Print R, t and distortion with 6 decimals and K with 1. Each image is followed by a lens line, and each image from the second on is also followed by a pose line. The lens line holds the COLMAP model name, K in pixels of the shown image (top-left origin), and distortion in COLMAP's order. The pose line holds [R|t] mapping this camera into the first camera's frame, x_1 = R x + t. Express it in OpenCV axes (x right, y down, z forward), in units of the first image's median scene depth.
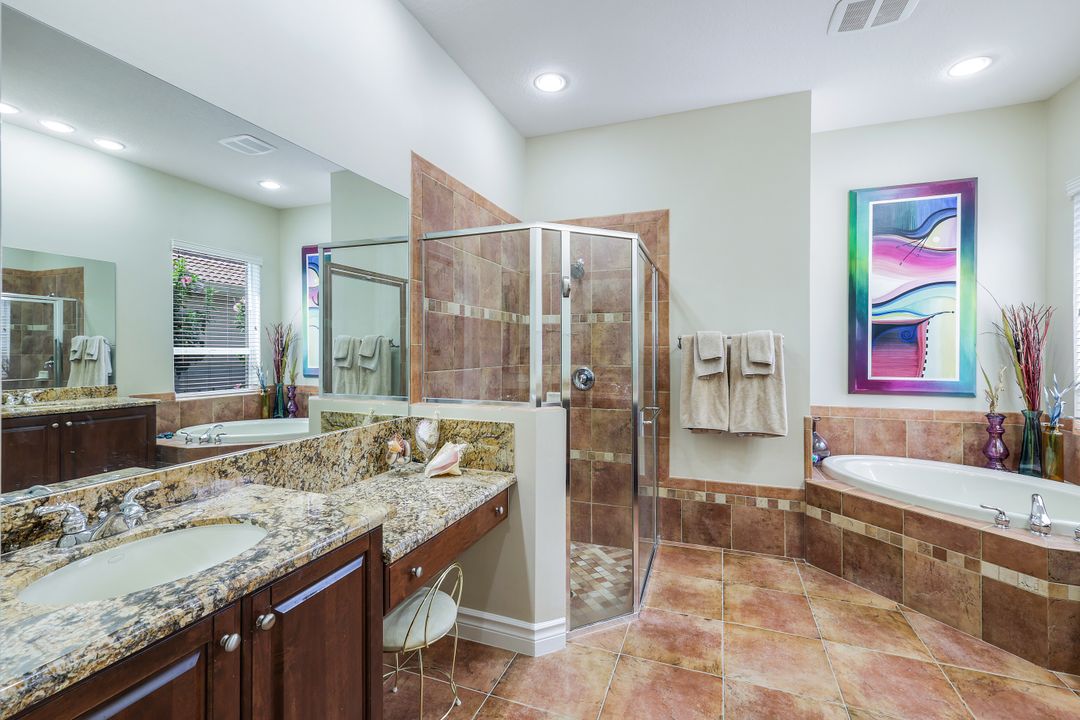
lens RADIAL K [[477.3, 0, 539.8], [0, 477.3, 353.9], [0, 0, 1]] dist [0.000908, 0.000057]
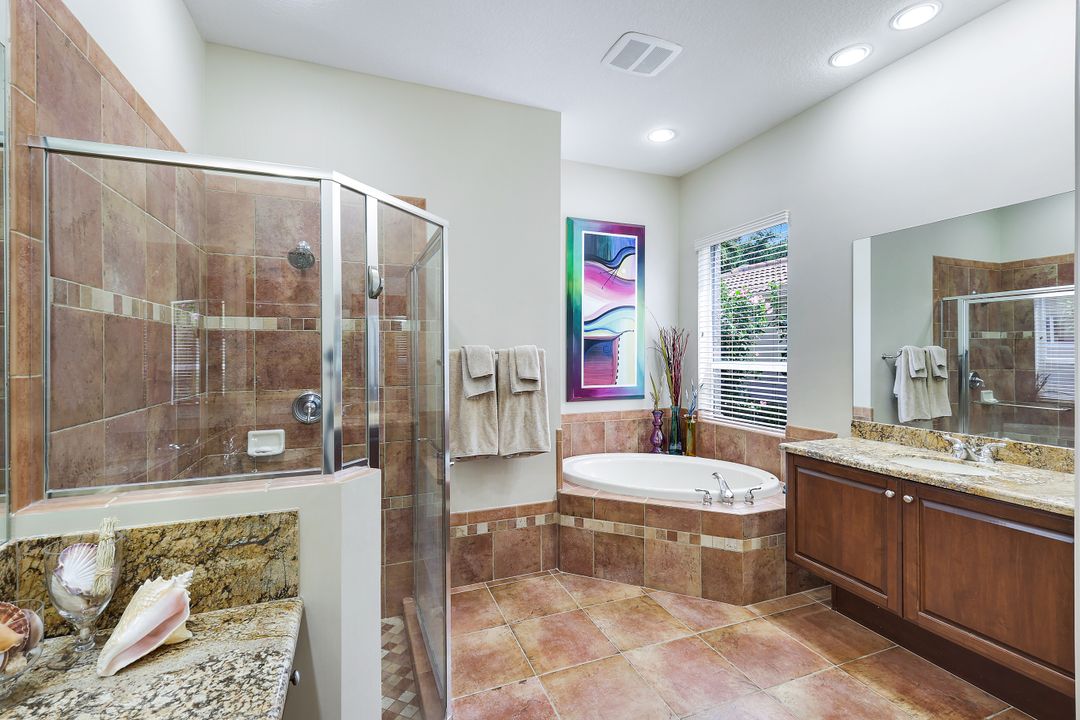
lens RADIAL K [[477.3, 0, 541.0], [0, 477.3, 356.4], [0, 0, 1]] dist [0.000908, 0.000057]
pose [[0.739521, -0.008509, 0.673080, -0.165096], [0.010326, 0.999946, 0.001295, -0.028249], [-0.673054, 0.005992, 0.739569, 0.274484]]
